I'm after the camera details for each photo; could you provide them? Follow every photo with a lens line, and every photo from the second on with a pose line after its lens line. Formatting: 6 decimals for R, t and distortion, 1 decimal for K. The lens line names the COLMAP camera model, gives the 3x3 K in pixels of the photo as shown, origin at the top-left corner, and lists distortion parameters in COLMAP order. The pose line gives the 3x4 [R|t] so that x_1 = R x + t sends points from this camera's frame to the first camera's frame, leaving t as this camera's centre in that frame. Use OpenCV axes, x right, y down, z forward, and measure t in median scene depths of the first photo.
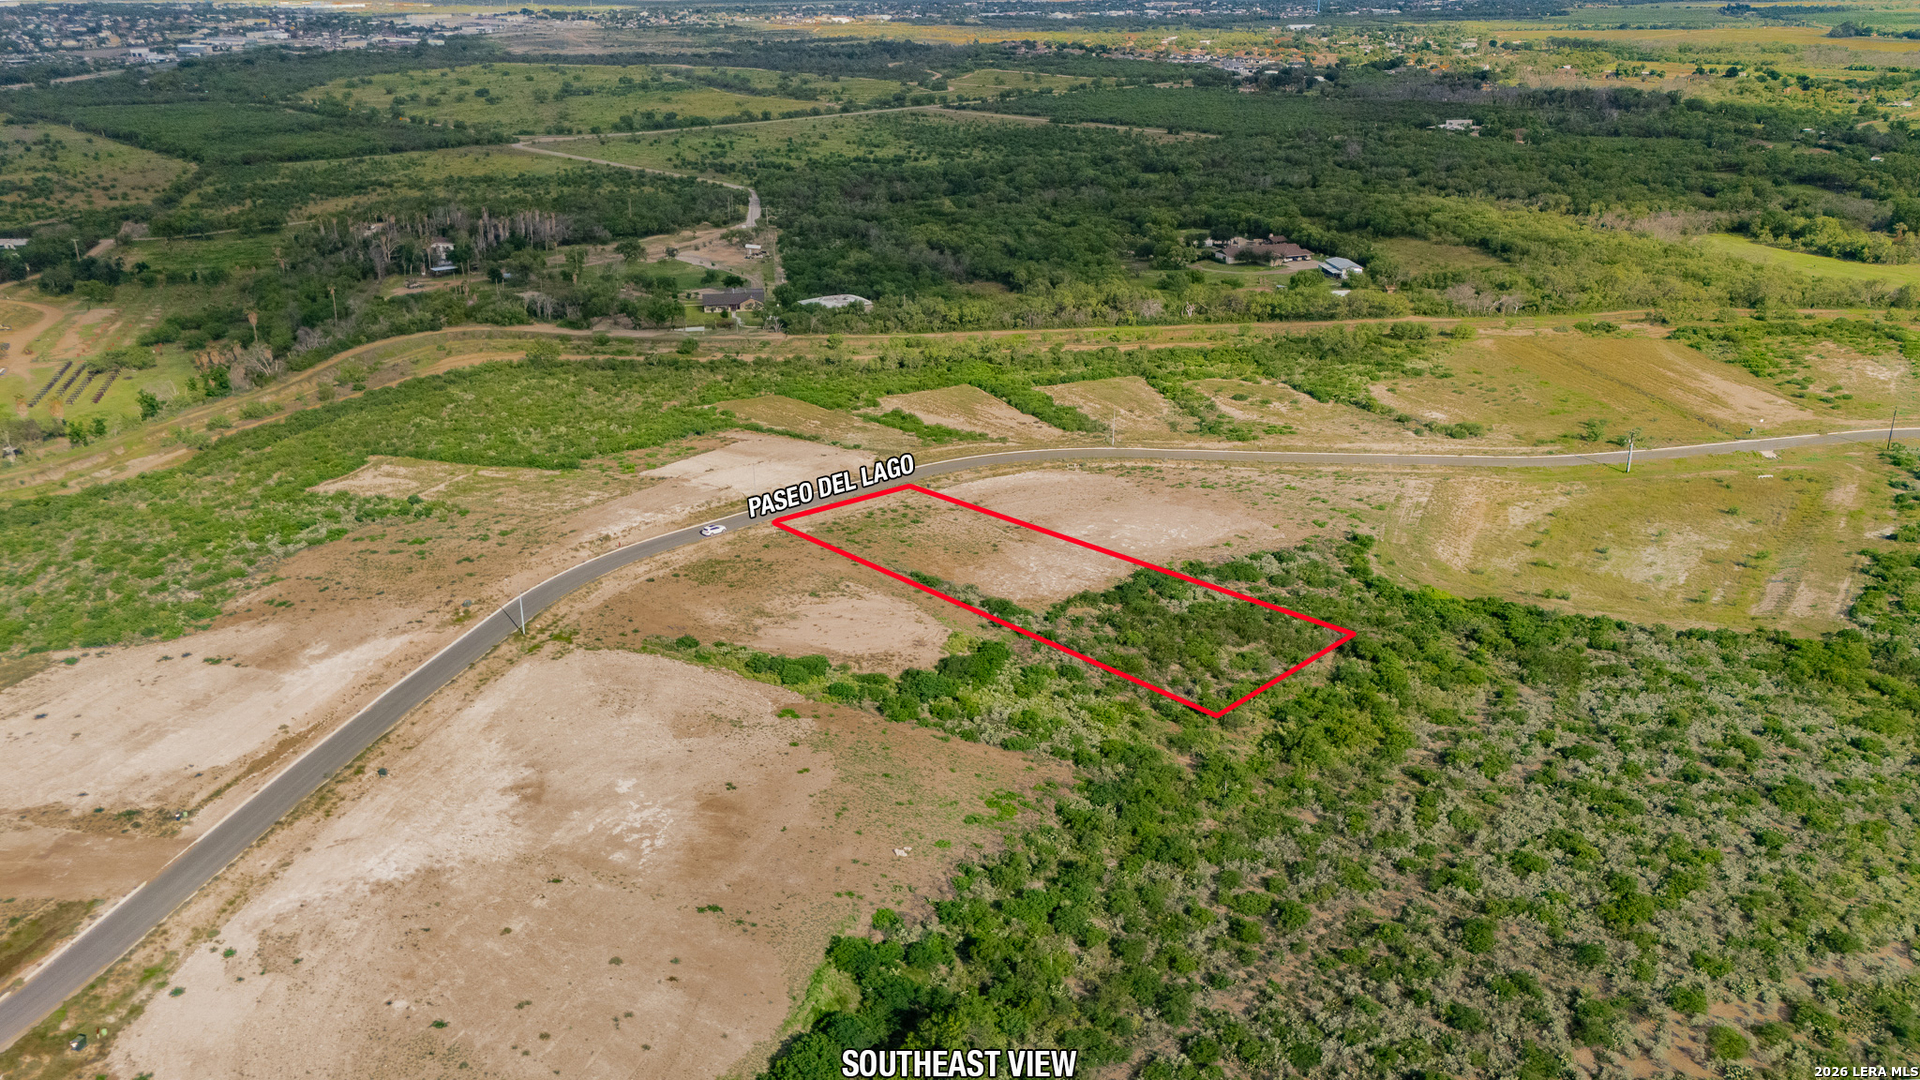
lens RADIAL K [[1450.6, 0, 950.4], [0, 1450.6, 540.3], [0, 0, 1]] dist [0.080445, -0.079228]
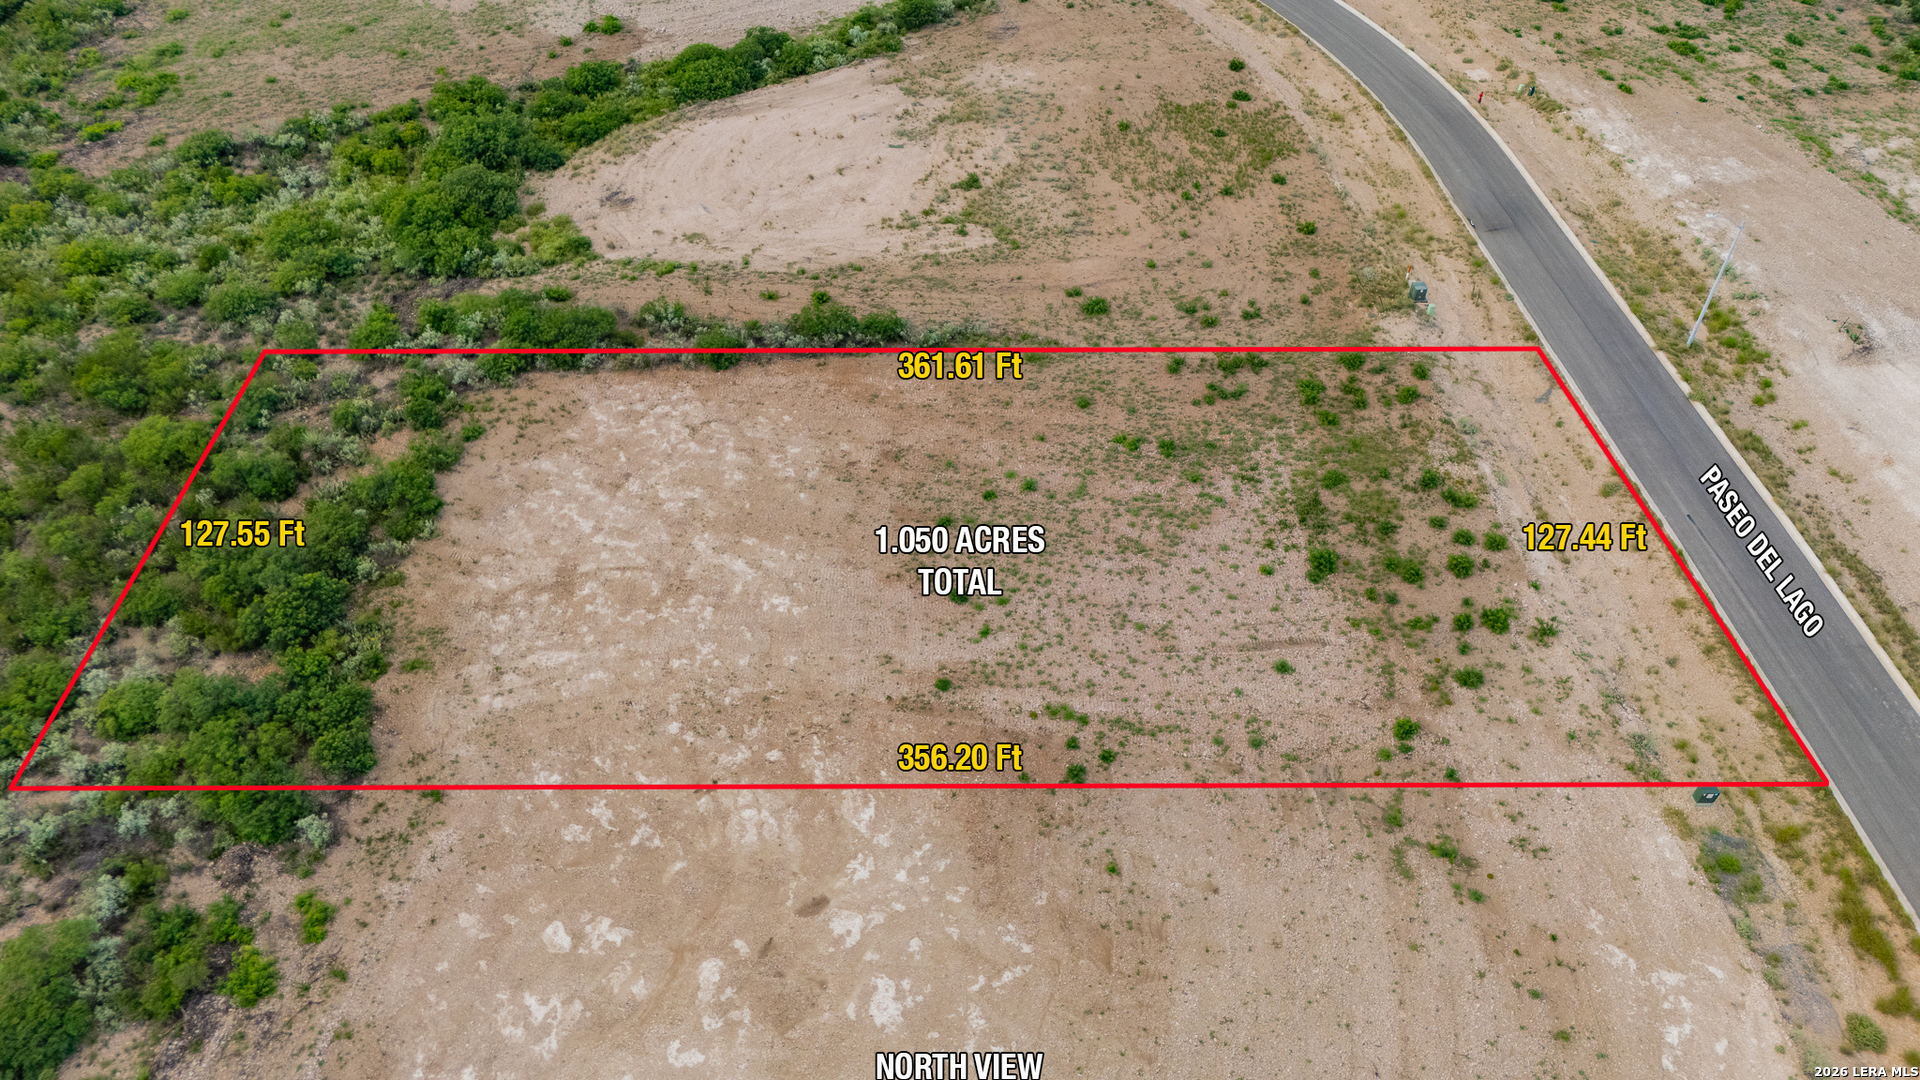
lens RADIAL K [[1418.5, 0, 951.6], [0, 1418.5, 532.4], [0, 0, 1]] dist [0.078457, -0.078046]
pose [[-0.657426, 0.493358, -0.569552, 0.197437], [-0.298962, 0.523040, 0.798155, -0.240338], [0.691674, 0.695002, -0.196365, 1.152106]]
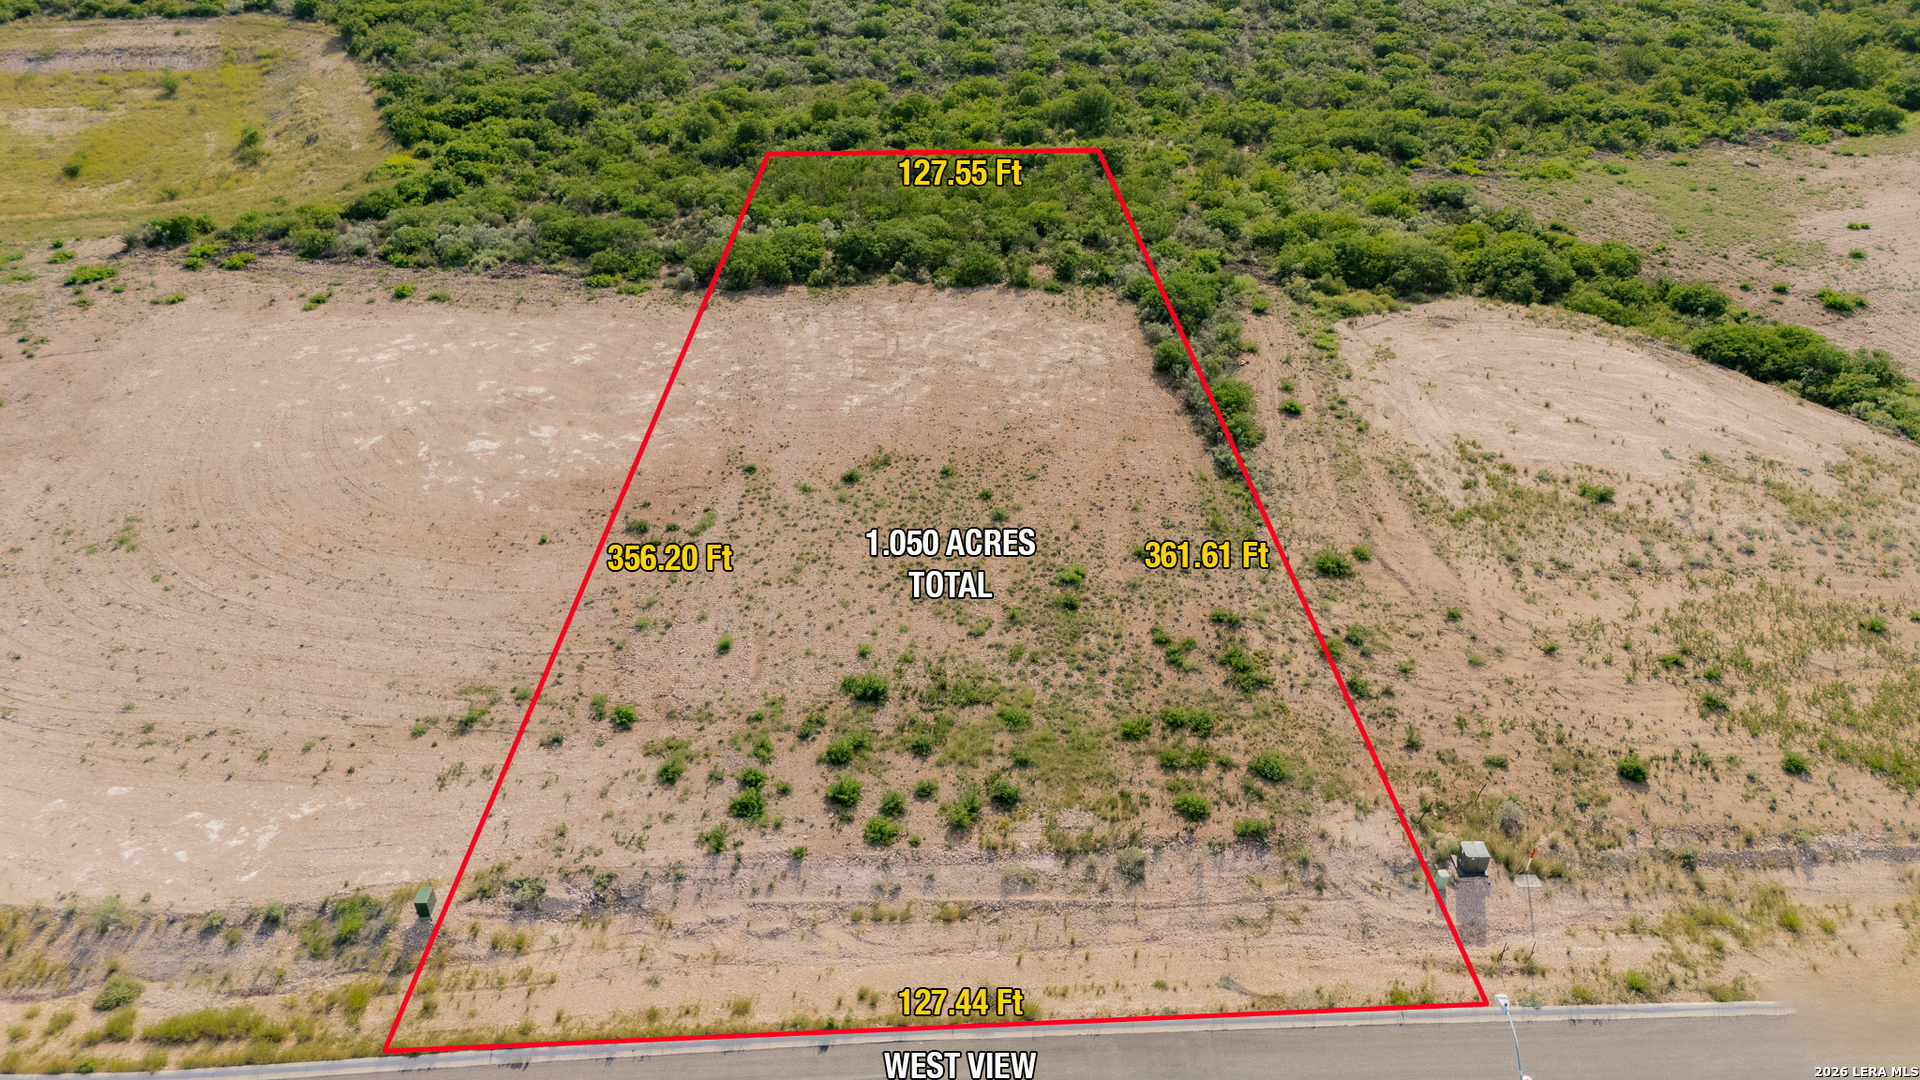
lens RADIAL K [[1418.5, 0, 951.6], [0, 1418.5, 532.4], [0, 0, 1]] dist [0.078457, -0.078046]
pose [[-0.717203, -0.381637, 0.583072, -0.180129], [0.238562, 0.651691, 0.719991, -0.220315], [-0.654758, 0.655479, -0.376351, 1.221420]]
